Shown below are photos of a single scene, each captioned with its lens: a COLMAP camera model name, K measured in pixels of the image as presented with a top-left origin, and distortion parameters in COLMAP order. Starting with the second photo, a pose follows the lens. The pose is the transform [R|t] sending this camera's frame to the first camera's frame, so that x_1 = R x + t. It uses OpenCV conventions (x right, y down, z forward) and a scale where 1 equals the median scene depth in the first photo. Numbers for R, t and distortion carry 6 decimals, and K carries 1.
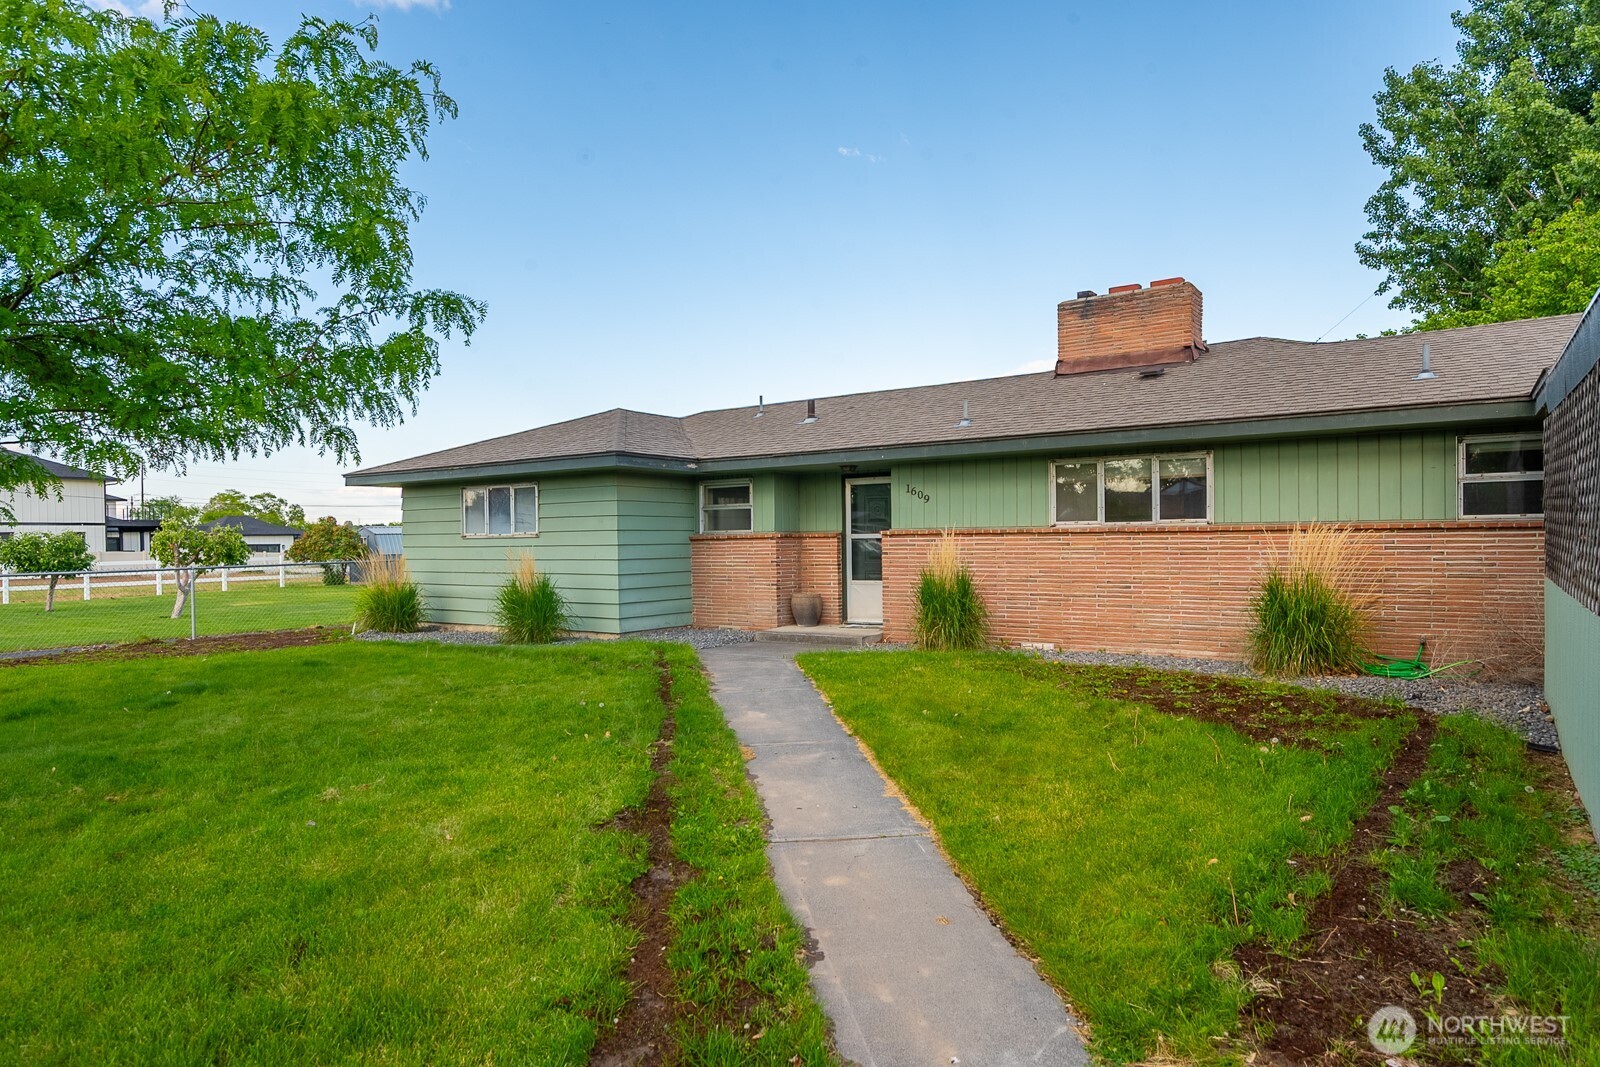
lens RADIAL K [[976.2, 0, 792.8], [0, 976.2, 540.1], [0, 0, 1]] dist [0.002284, -0.000073]
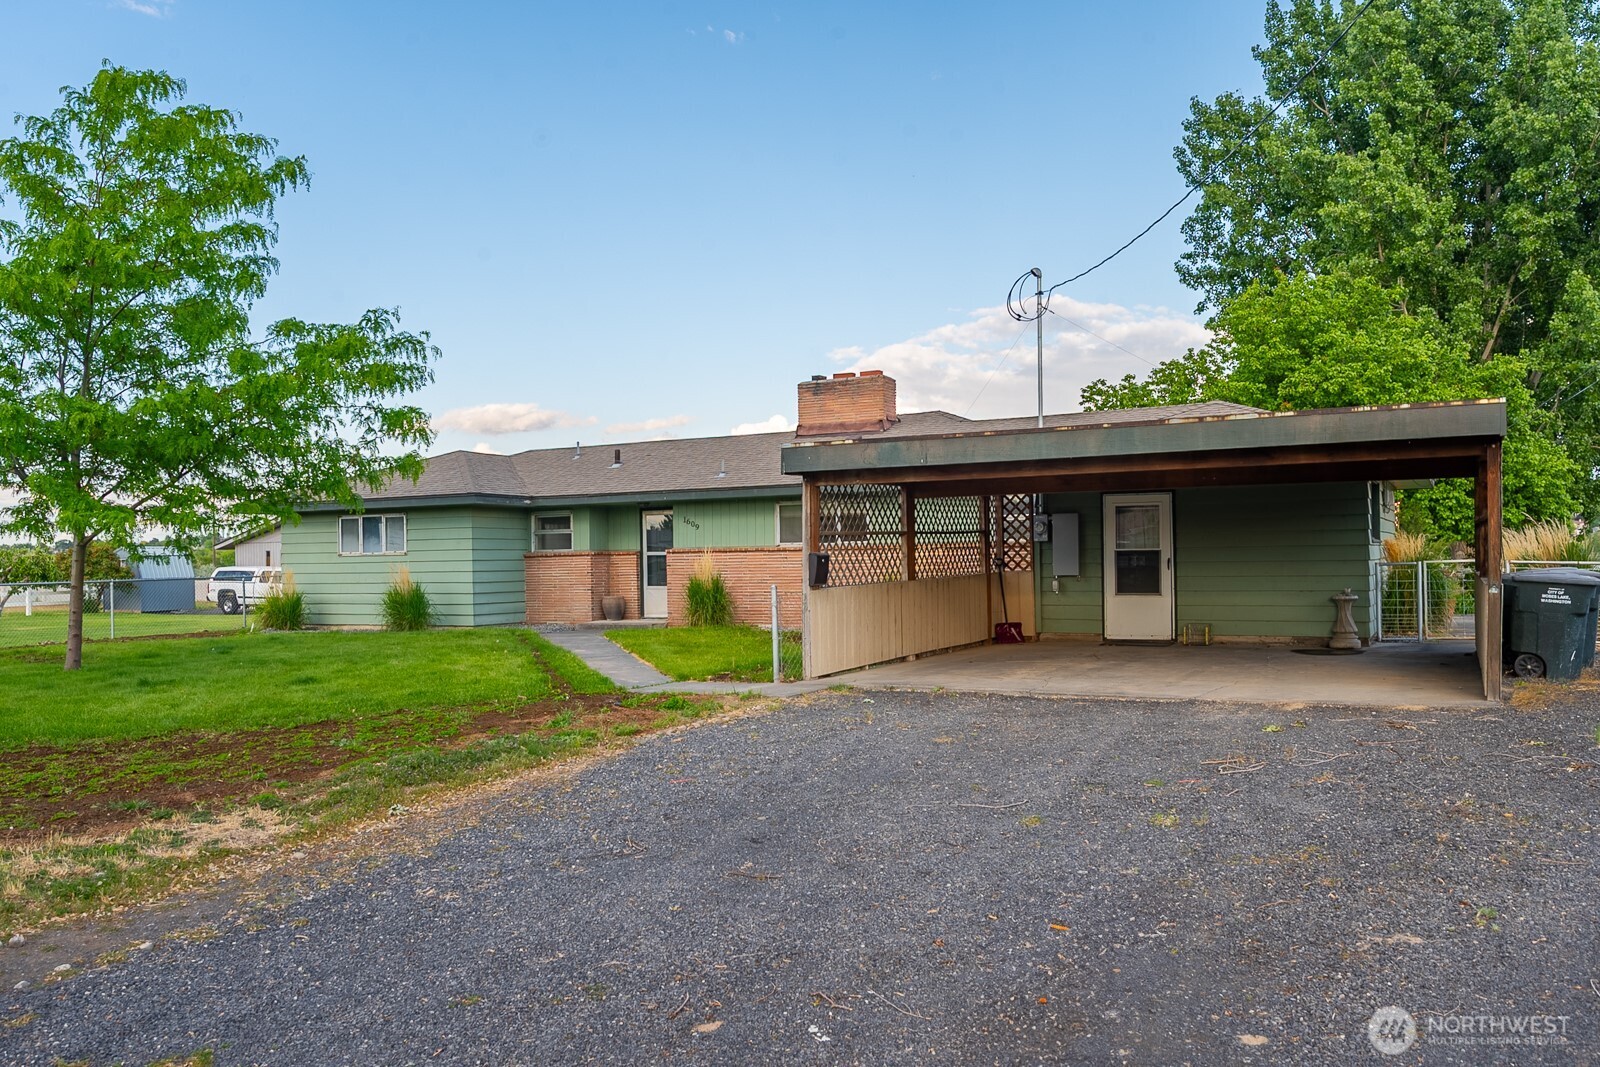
lens RADIAL K [[1281.1, 0, 791.6], [0, 1281.1, 547.7], [0, 0, 1]] dist [0.001773, 0.001194]
pose [[0.990246, -0.002833, 0.139302, 0.011329], [0.004656, 0.999908, -0.012764, 0.011557], [-0.139253, 0.013288, 0.990168, -0.794595]]
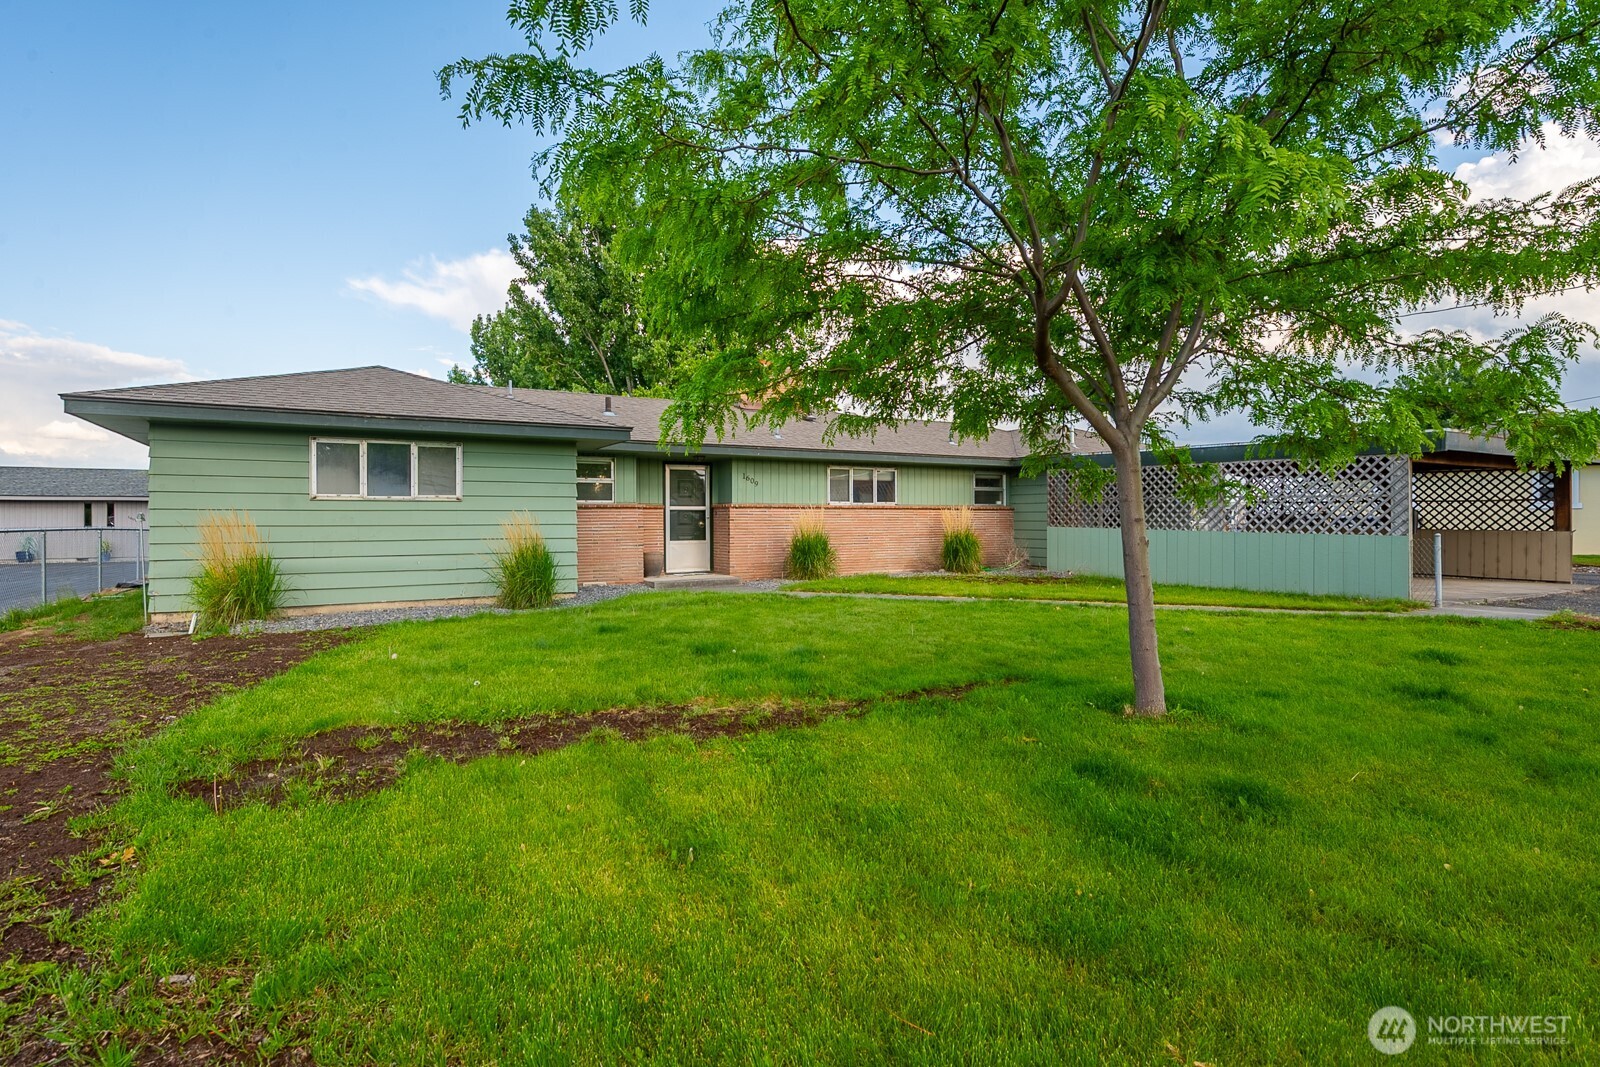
lens RADIAL K [[756.4, 0, 790.8], [0, 756.4, 525.9], [0, 0, 1]] dist [0.004336, 0.000087]
pose [[0.435412, -0.000796, 0.900231, -0.803777], [-0.005535, 0.999978, 0.003562, 0.016516], [-0.900214, -0.006533, 0.435398, 0.401624]]
